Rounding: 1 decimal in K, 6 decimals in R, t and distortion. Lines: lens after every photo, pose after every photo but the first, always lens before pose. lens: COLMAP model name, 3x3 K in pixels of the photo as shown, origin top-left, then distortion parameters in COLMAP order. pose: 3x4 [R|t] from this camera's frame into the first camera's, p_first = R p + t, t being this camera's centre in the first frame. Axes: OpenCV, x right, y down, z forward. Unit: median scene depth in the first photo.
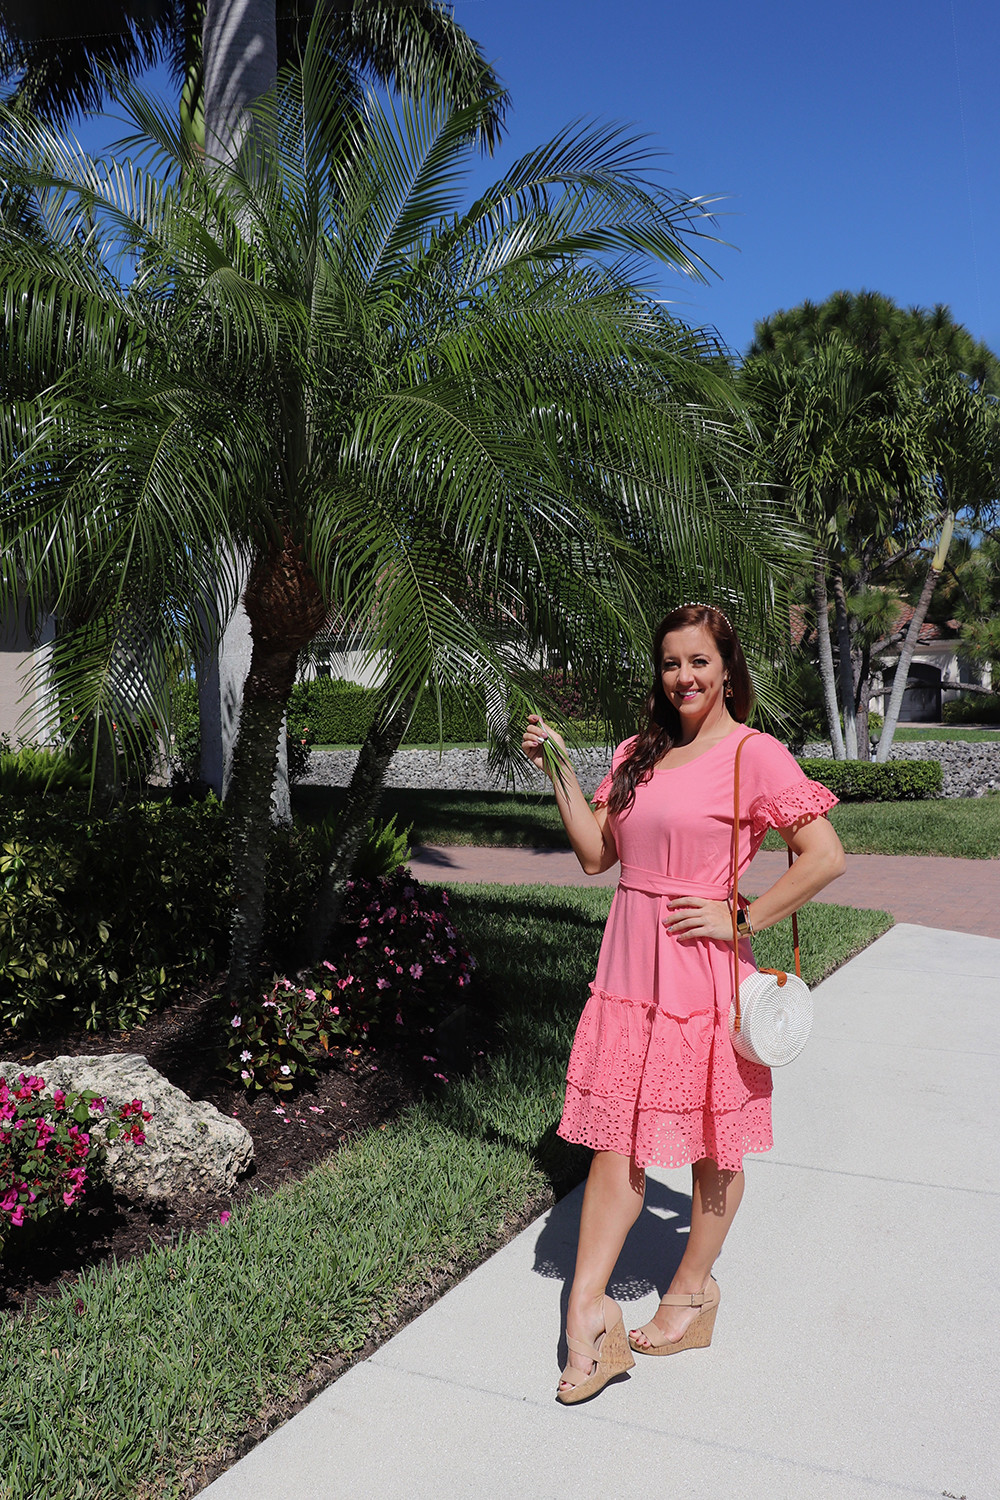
lens RADIAL K [[1301.8, 0, 498.1], [0, 1301.8, 881.1], [0, 0, 1]] dist [-0.183425, 0.139344]
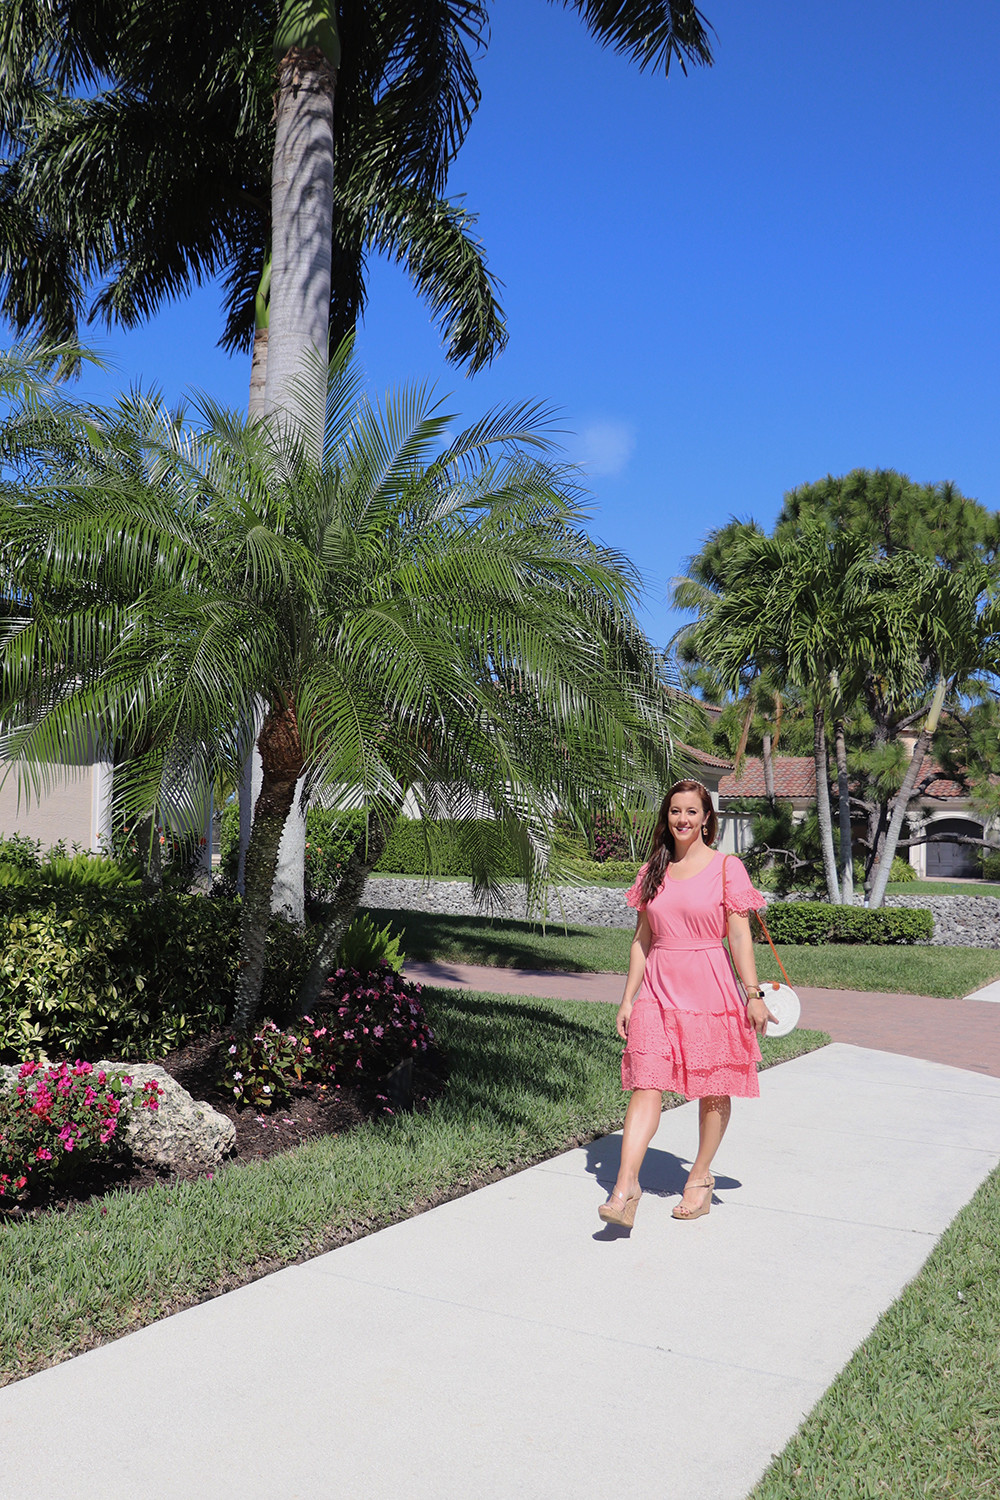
lens RADIAL K [[1301.8, 0, 498.1], [0, 1301.8, 881.1], [0, 0, 1]] dist [-0.183425, 0.139344]
pose [[0.998207, 0.050259, -0.032497, 0.105425], [-0.053370, 0.993219, -0.103281, 0.055461], [0.027086, 0.104830, 0.994121, -0.339672]]
